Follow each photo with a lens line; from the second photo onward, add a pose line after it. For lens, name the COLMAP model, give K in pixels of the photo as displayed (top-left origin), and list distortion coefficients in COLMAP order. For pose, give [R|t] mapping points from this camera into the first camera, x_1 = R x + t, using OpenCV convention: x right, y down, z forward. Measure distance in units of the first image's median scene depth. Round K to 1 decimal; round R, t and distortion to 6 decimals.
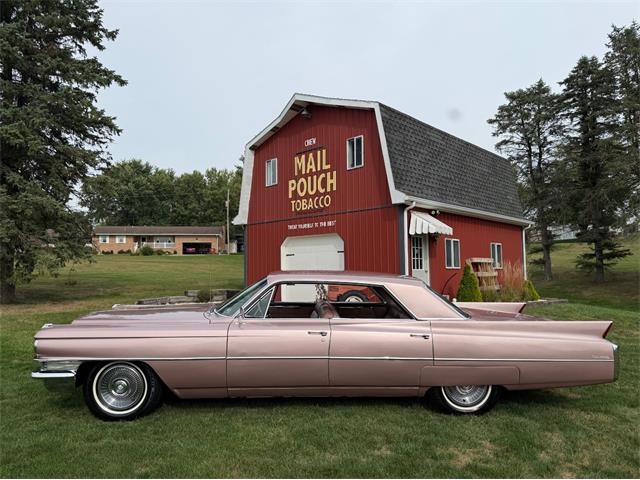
lens RADIAL K [[447.8, 0, 320.0], [0, 447.8, 240.0], [0, 0, 1]] dist [0.111204, -0.174974]
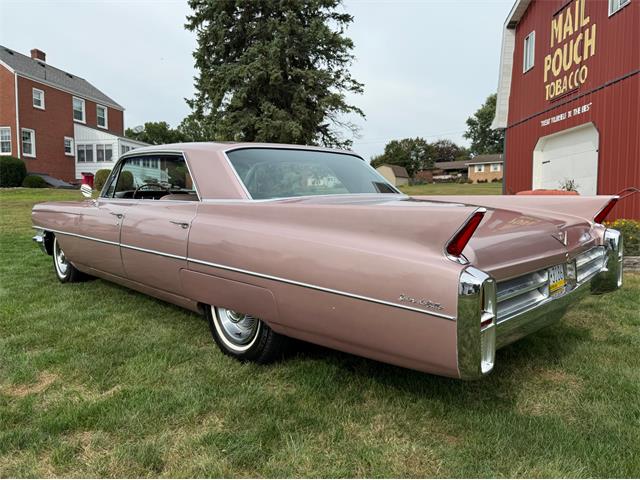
lens RADIAL K [[454.2, 0, 322.2], [0, 454.2, 238.1], [0, 0, 1]] dist [0.041065, -0.062910]
pose [[0.663759, 0.063596, -0.745238, 0.268222], [0.043708, 0.991378, 0.123530, 0.050800], [0.746668, -0.114567, 0.655257, 0.226855]]
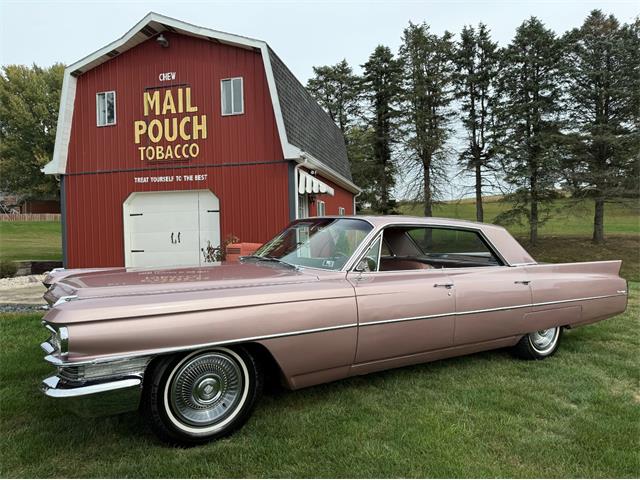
lens RADIAL K [[454.2, 0, 322.2], [0, 454.2, 238.1], [0, 0, 1]] dist [0.041065, -0.062910]
pose [[0.869025, -0.006750, 0.494723, -0.190264], [-0.022392, 0.998346, 0.052955, 0.025586], [-0.494262, -0.057097, 0.867436, 0.123085]]
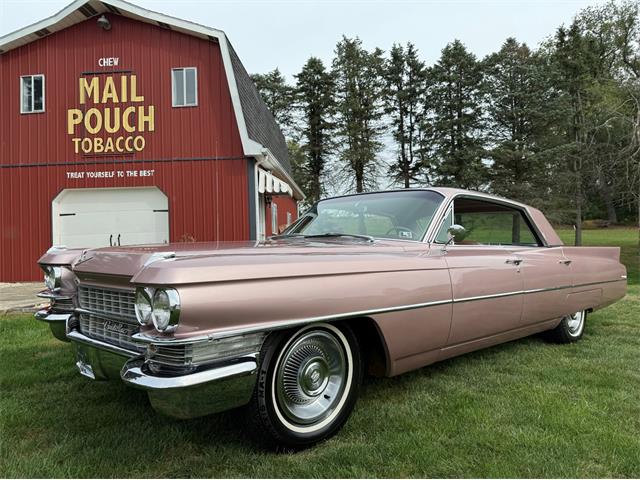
lens RADIAL K [[454.2, 0, 322.2], [0, 454.2, 238.1], [0, 0, 1]] dist [0.041065, -0.062910]
pose [[0.764214, 0.010926, 0.644870, -0.234378], [-0.026495, 0.999544, 0.014462, 0.051597], [-0.644418, -0.028137, 0.764155, 0.192987]]
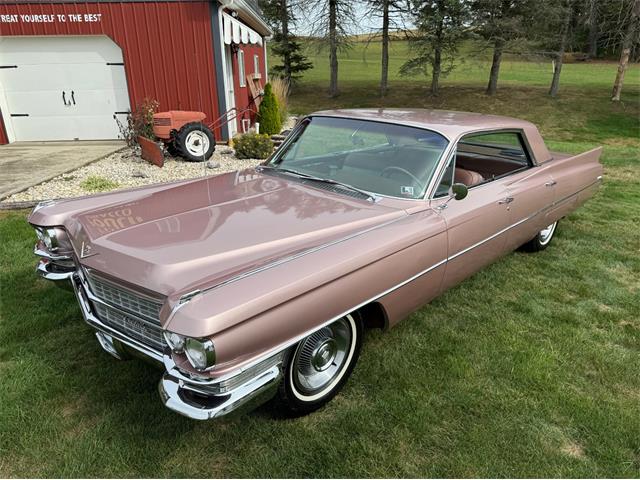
lens RADIAL K [[463.0, 0, 320.0], [0, 463.0, 240.0], [0, 0, 1]] dist [-0.008908, -0.003201]
pose [[0.717463, -0.229753, 0.657617, -0.241532], [-0.046520, 0.926133, 0.374318, -0.003386], [-0.695041, -0.299152, 0.653778, 0.211911]]
